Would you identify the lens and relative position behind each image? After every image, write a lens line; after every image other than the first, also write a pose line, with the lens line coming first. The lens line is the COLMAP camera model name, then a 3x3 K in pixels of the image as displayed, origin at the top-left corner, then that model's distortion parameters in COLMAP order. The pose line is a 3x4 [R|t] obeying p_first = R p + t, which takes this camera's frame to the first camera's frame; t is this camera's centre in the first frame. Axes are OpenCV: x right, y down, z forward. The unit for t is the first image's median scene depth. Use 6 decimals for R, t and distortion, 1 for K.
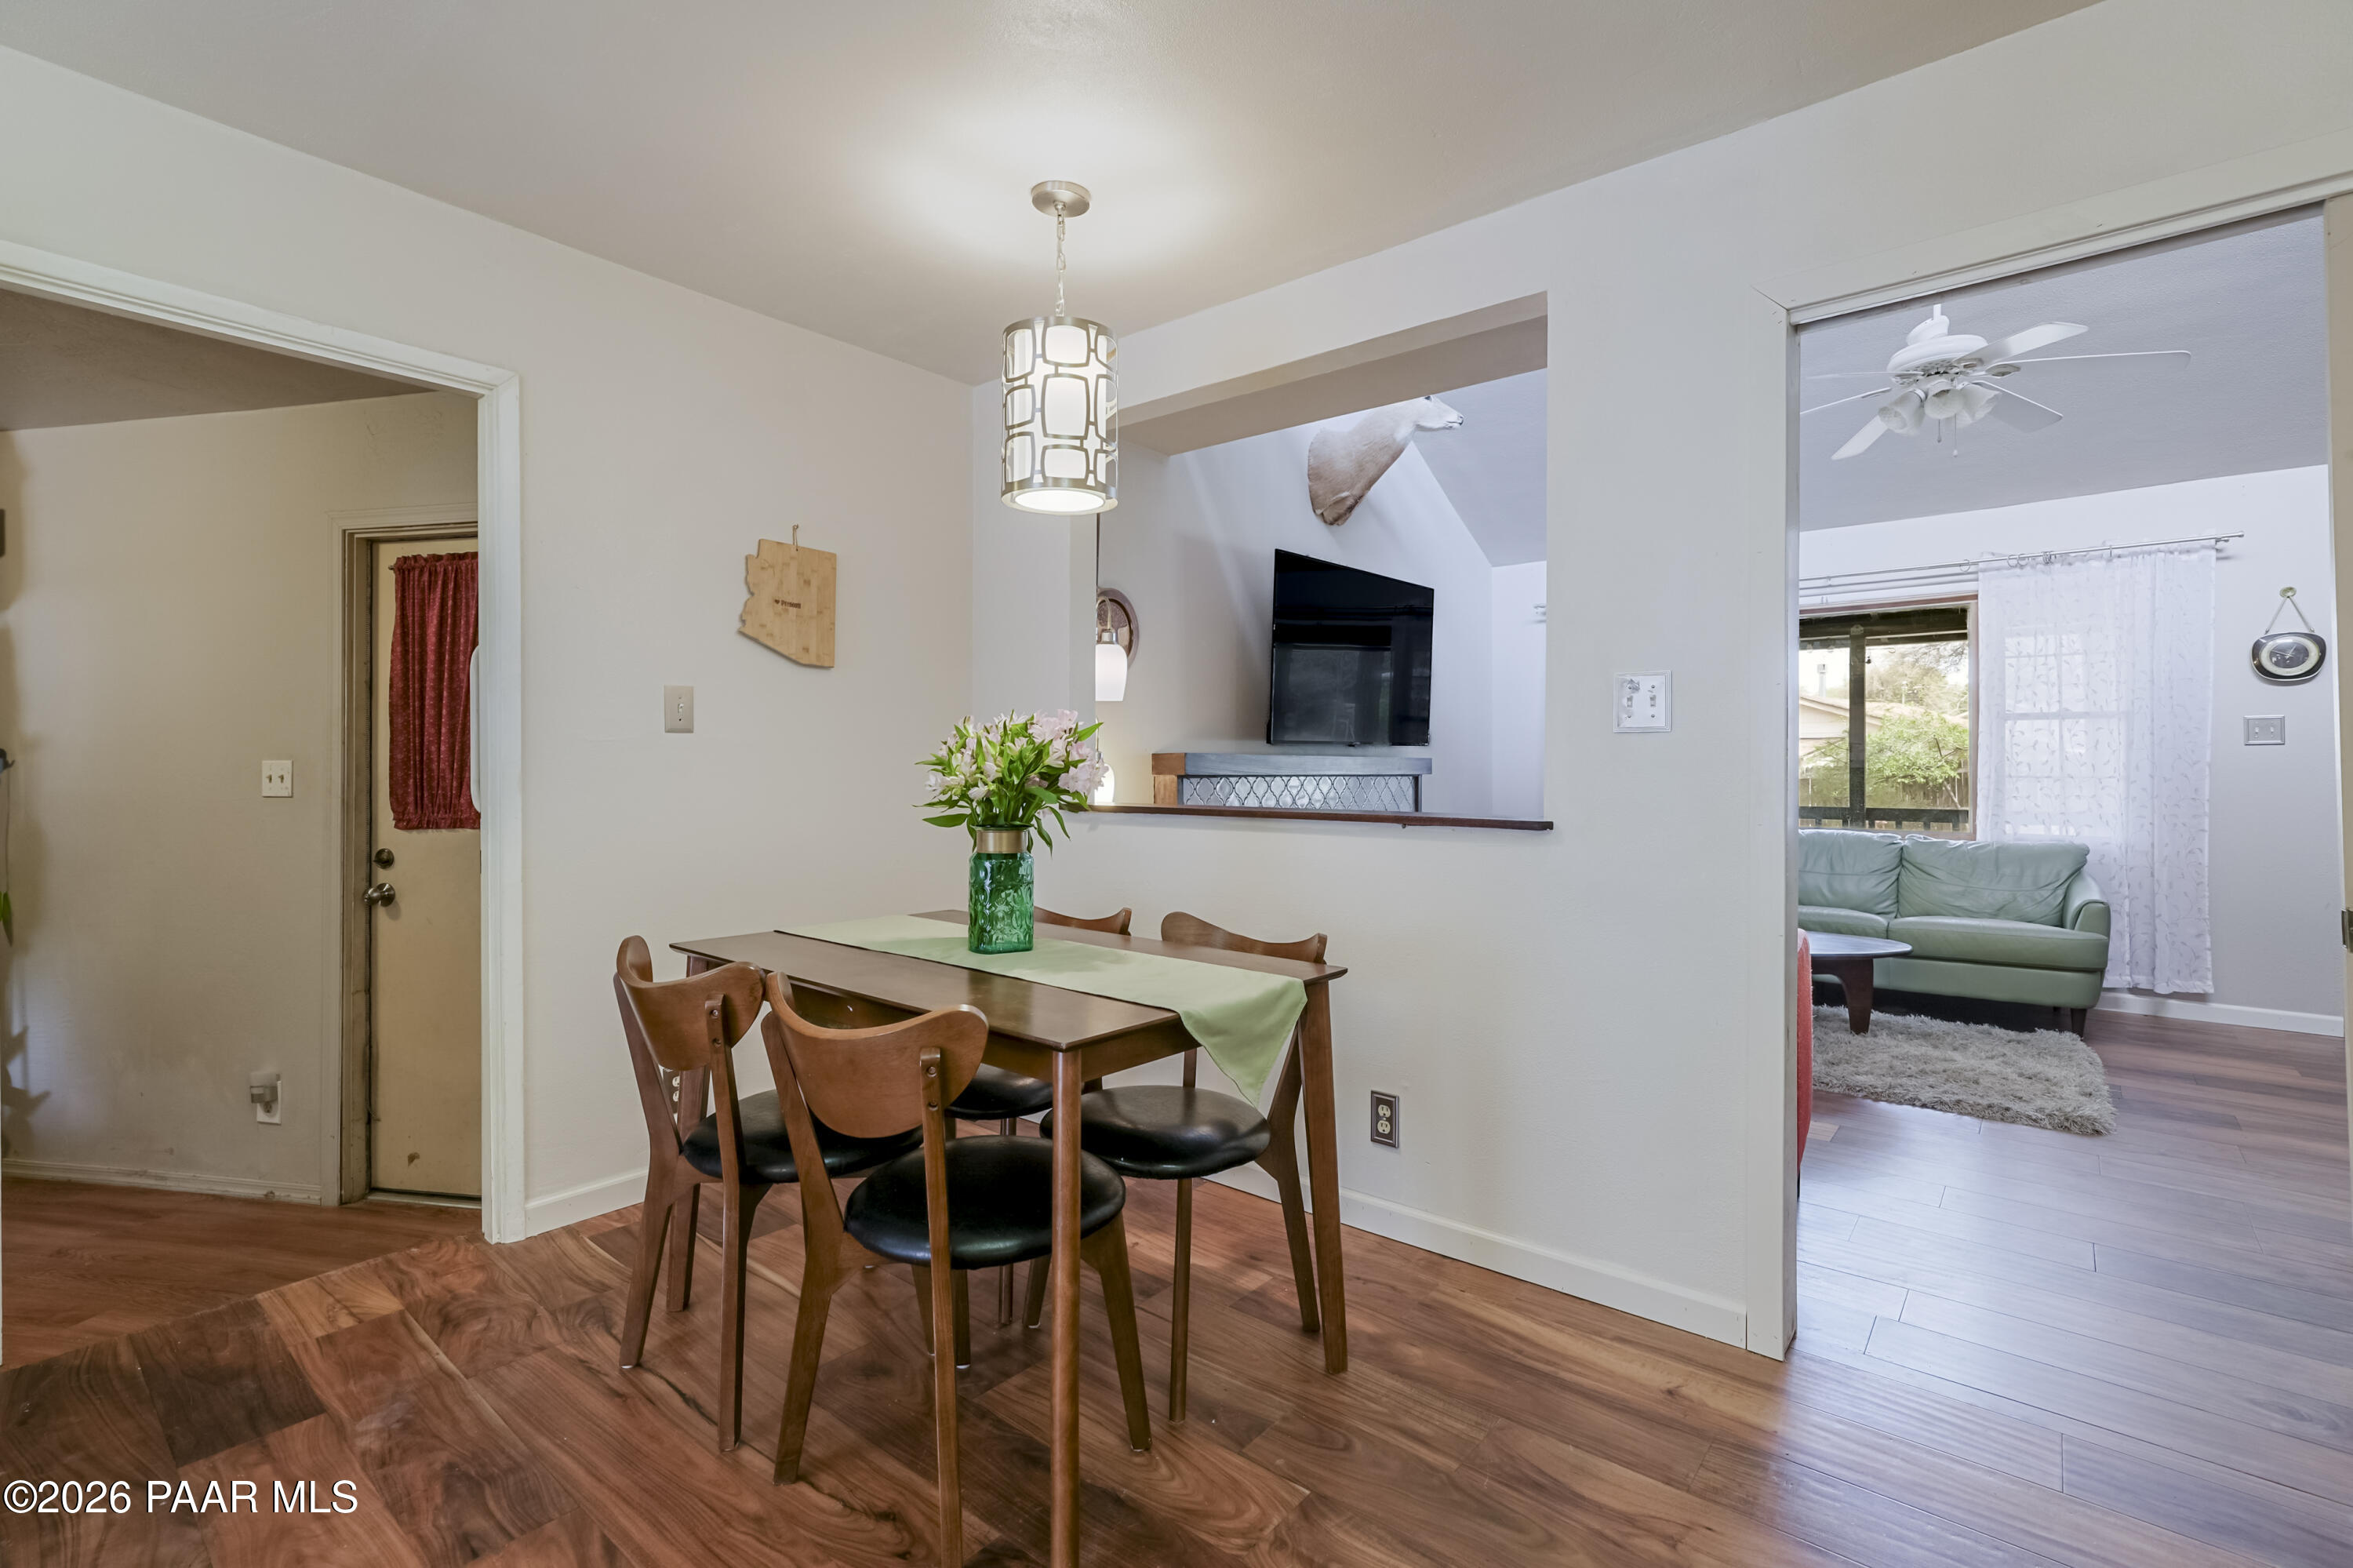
lens RADIAL K [[1071.8, 0, 1171.6], [0, 1071.8, 760.5], [0, 0, 1]] dist [0.001329, 0.001008]
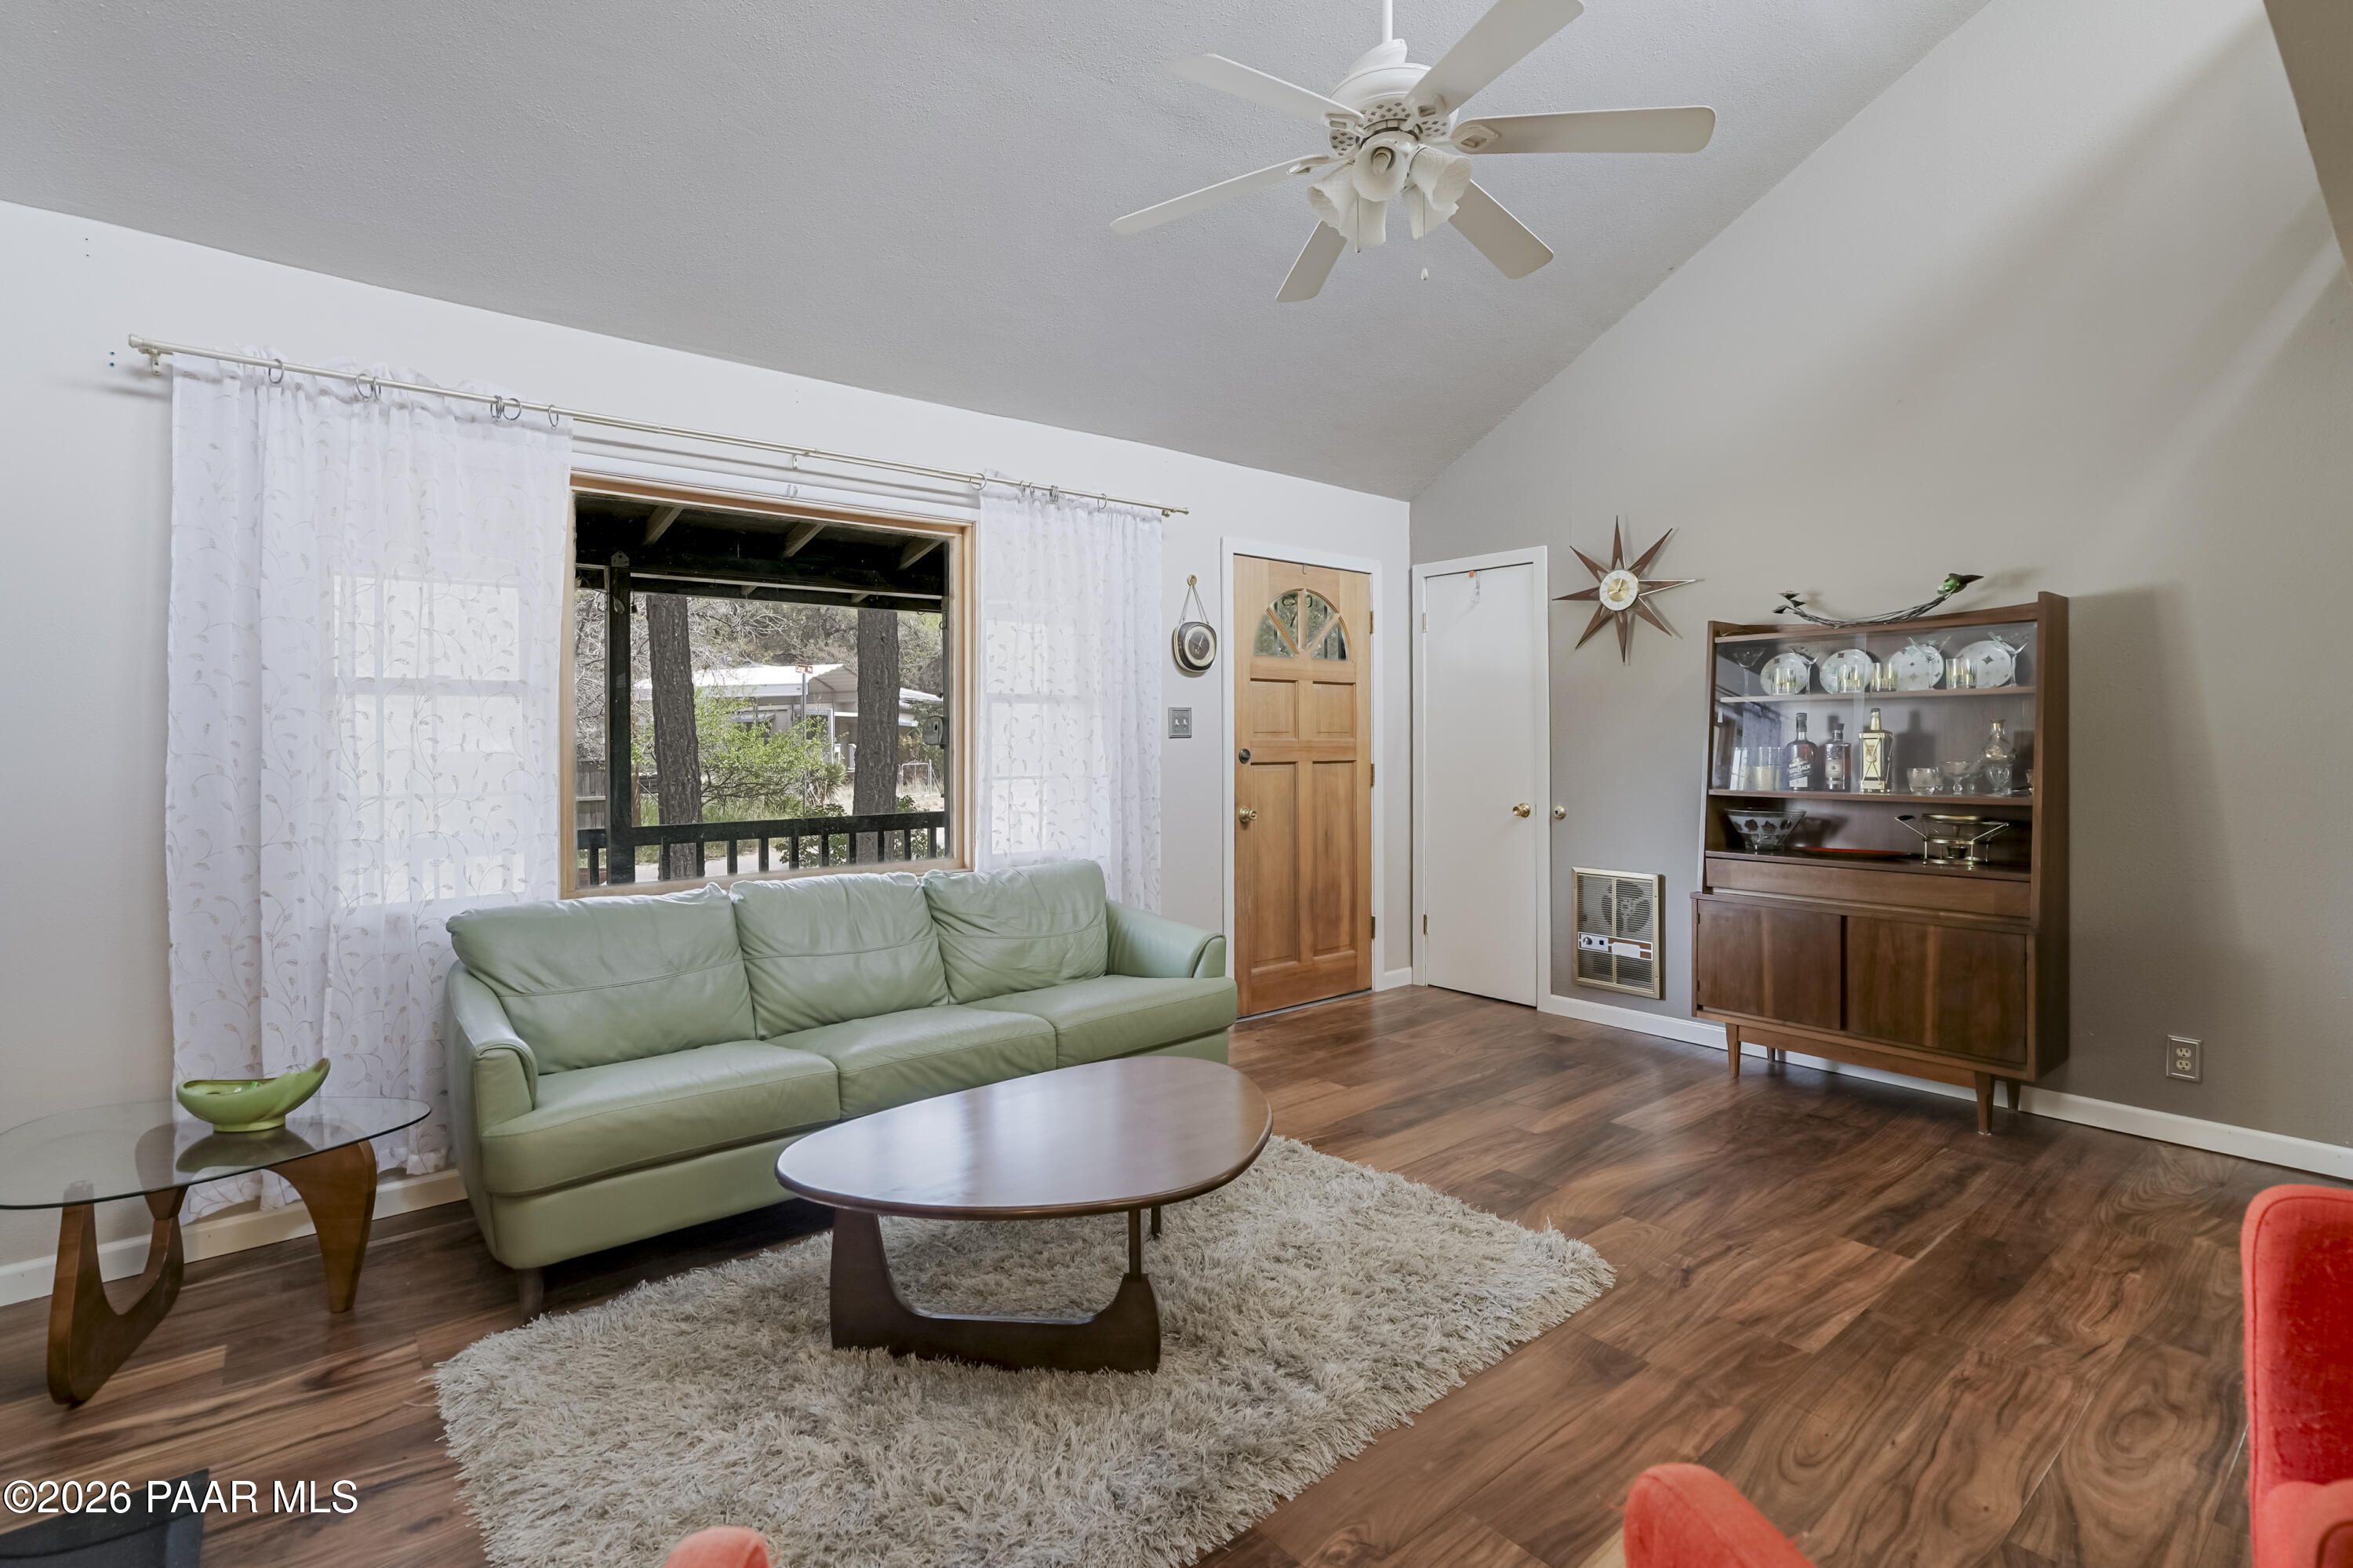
lens RADIAL K [[1101.8, 0, 1171.1], [0, 1101.8, 737.9], [0, 0, 1]] dist [-0.000273, 0.000005]
pose [[0.180432, 0.003915, 0.983580, 0.048087], [0.005203, 0.999974, -0.004935, -0.008810], [-0.983574, 0.006008, 0.180407, 0.797066]]
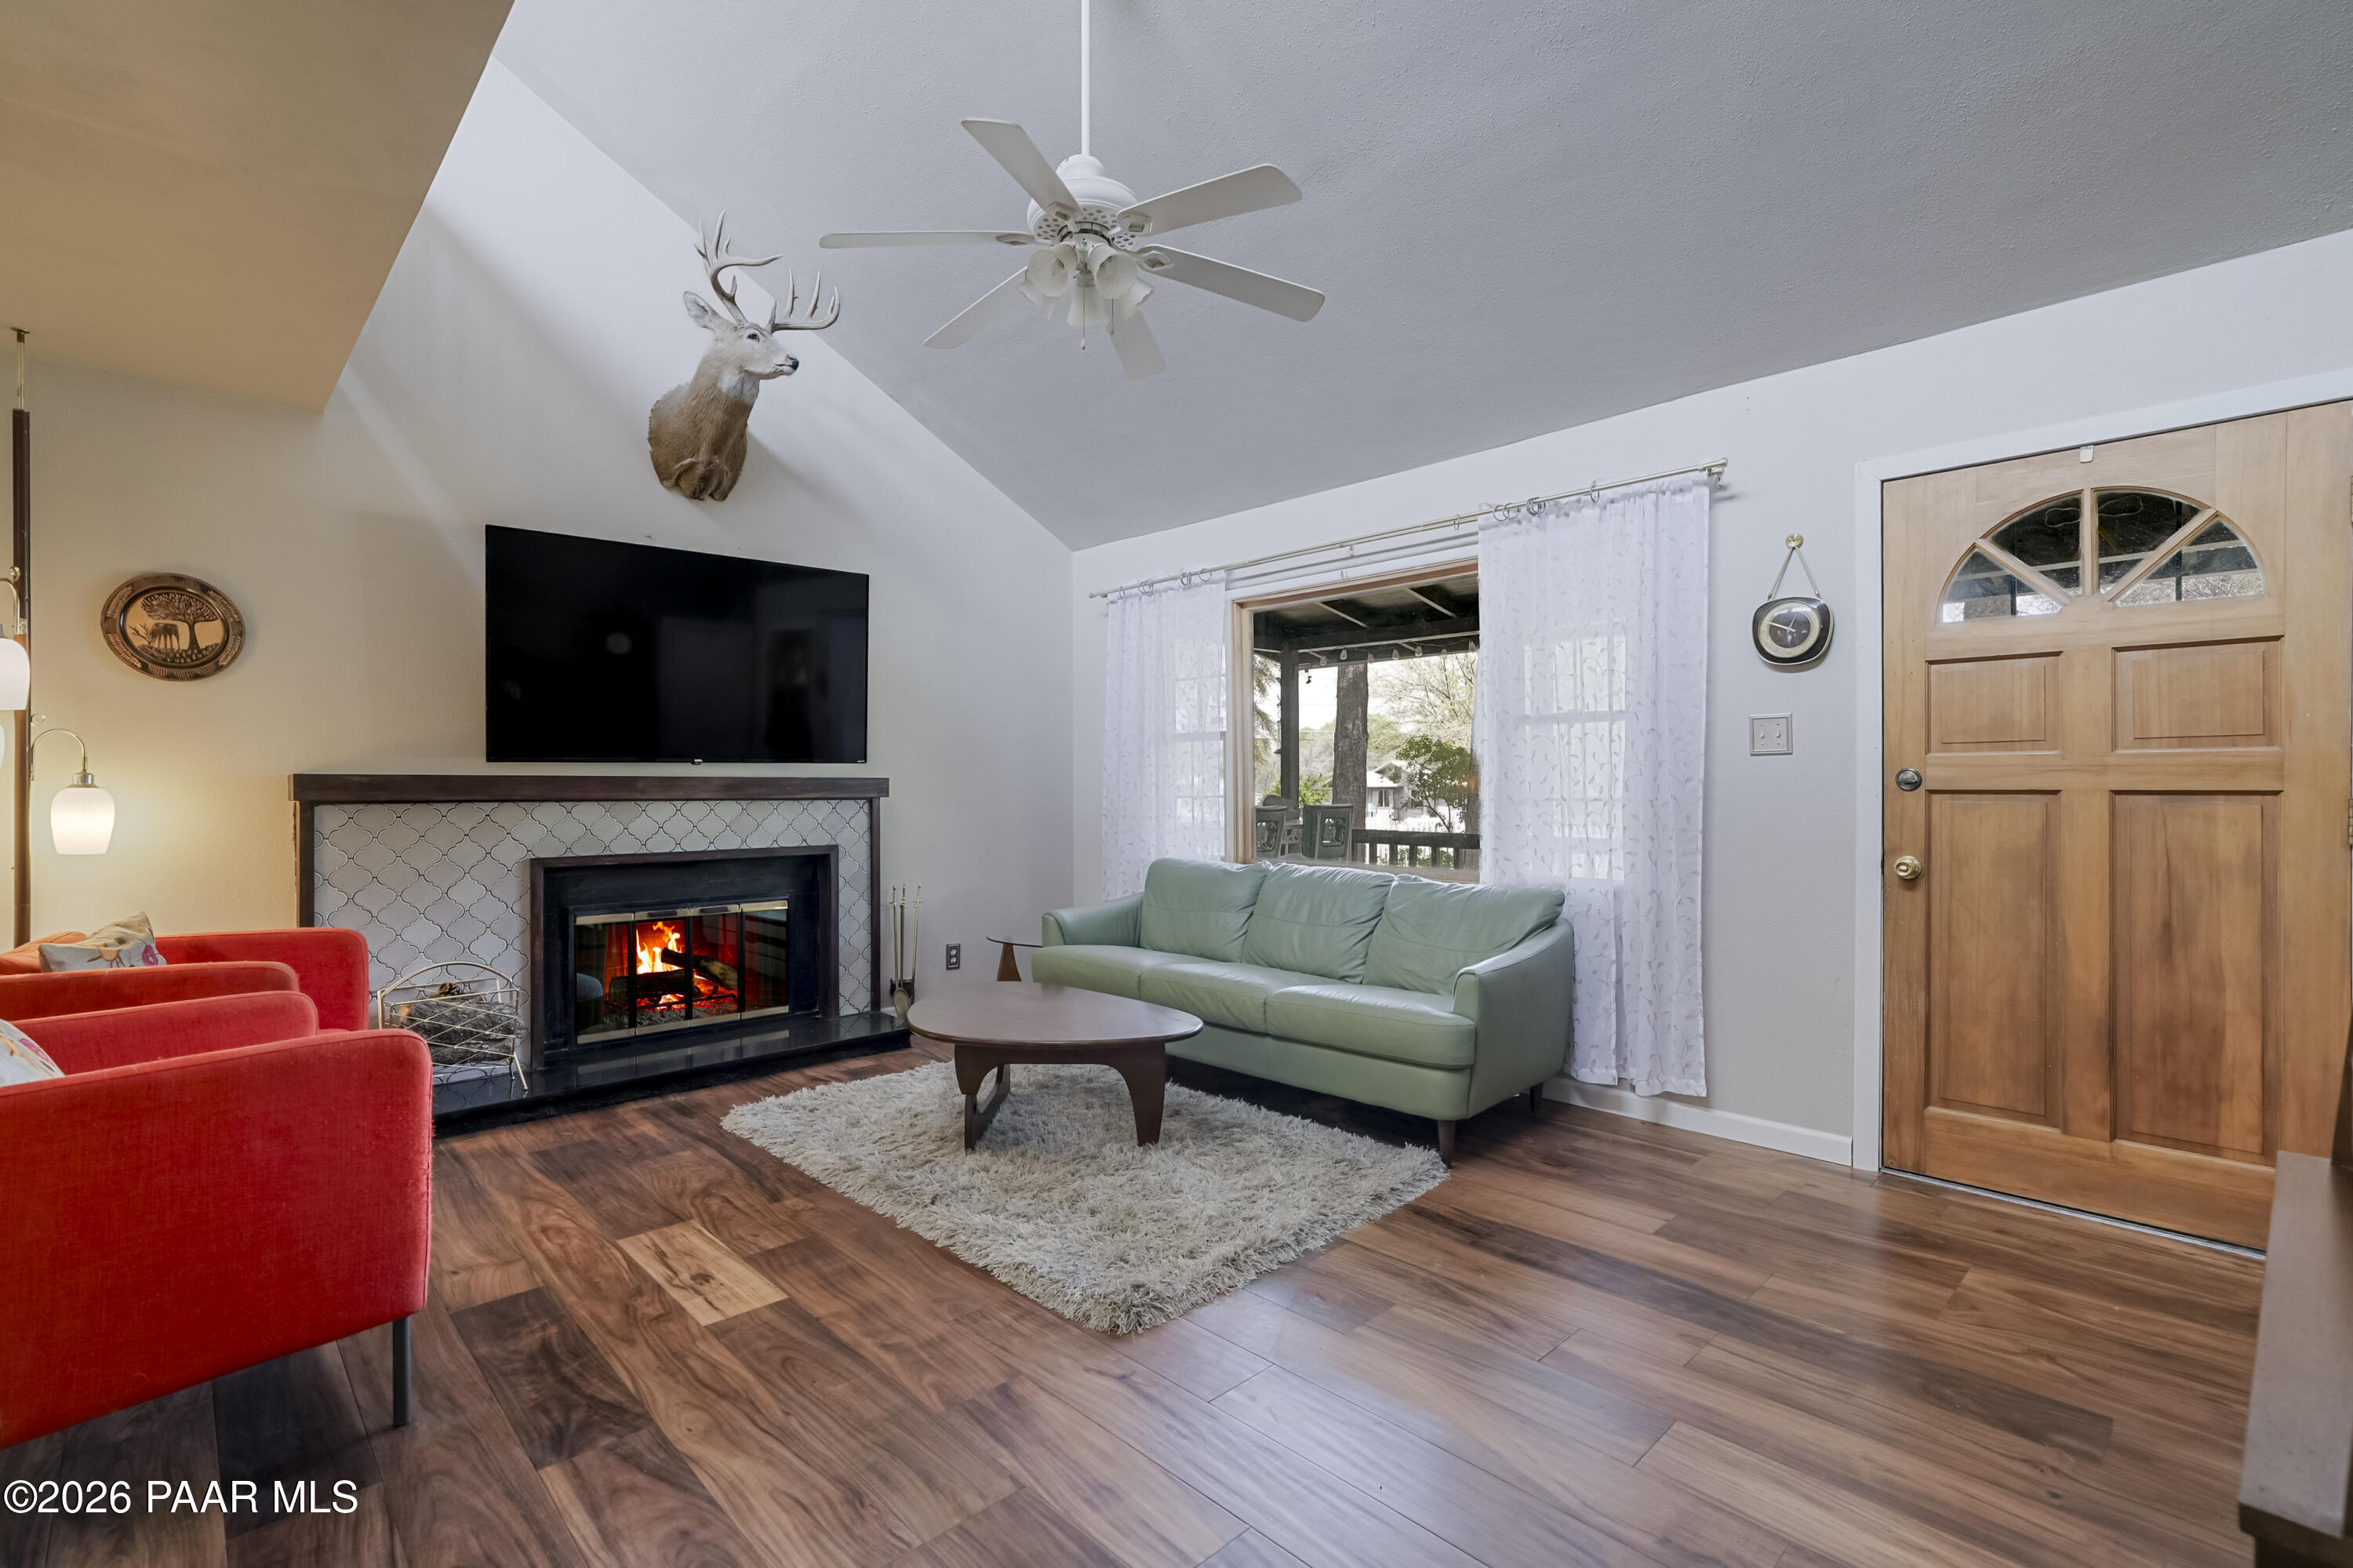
lens RADIAL K [[1086.2, 0, 1176.5], [0, 1086.2, 784.0], [0, 0, 1]] dist [0.002153, 0.000692]
pose [[0.994586, -0.005827, -0.103756, 0.667283], [0.005845, 0.999983, -0.000132, 0.003218], [0.103755, -0.000475, 0.994603, 0.224726]]
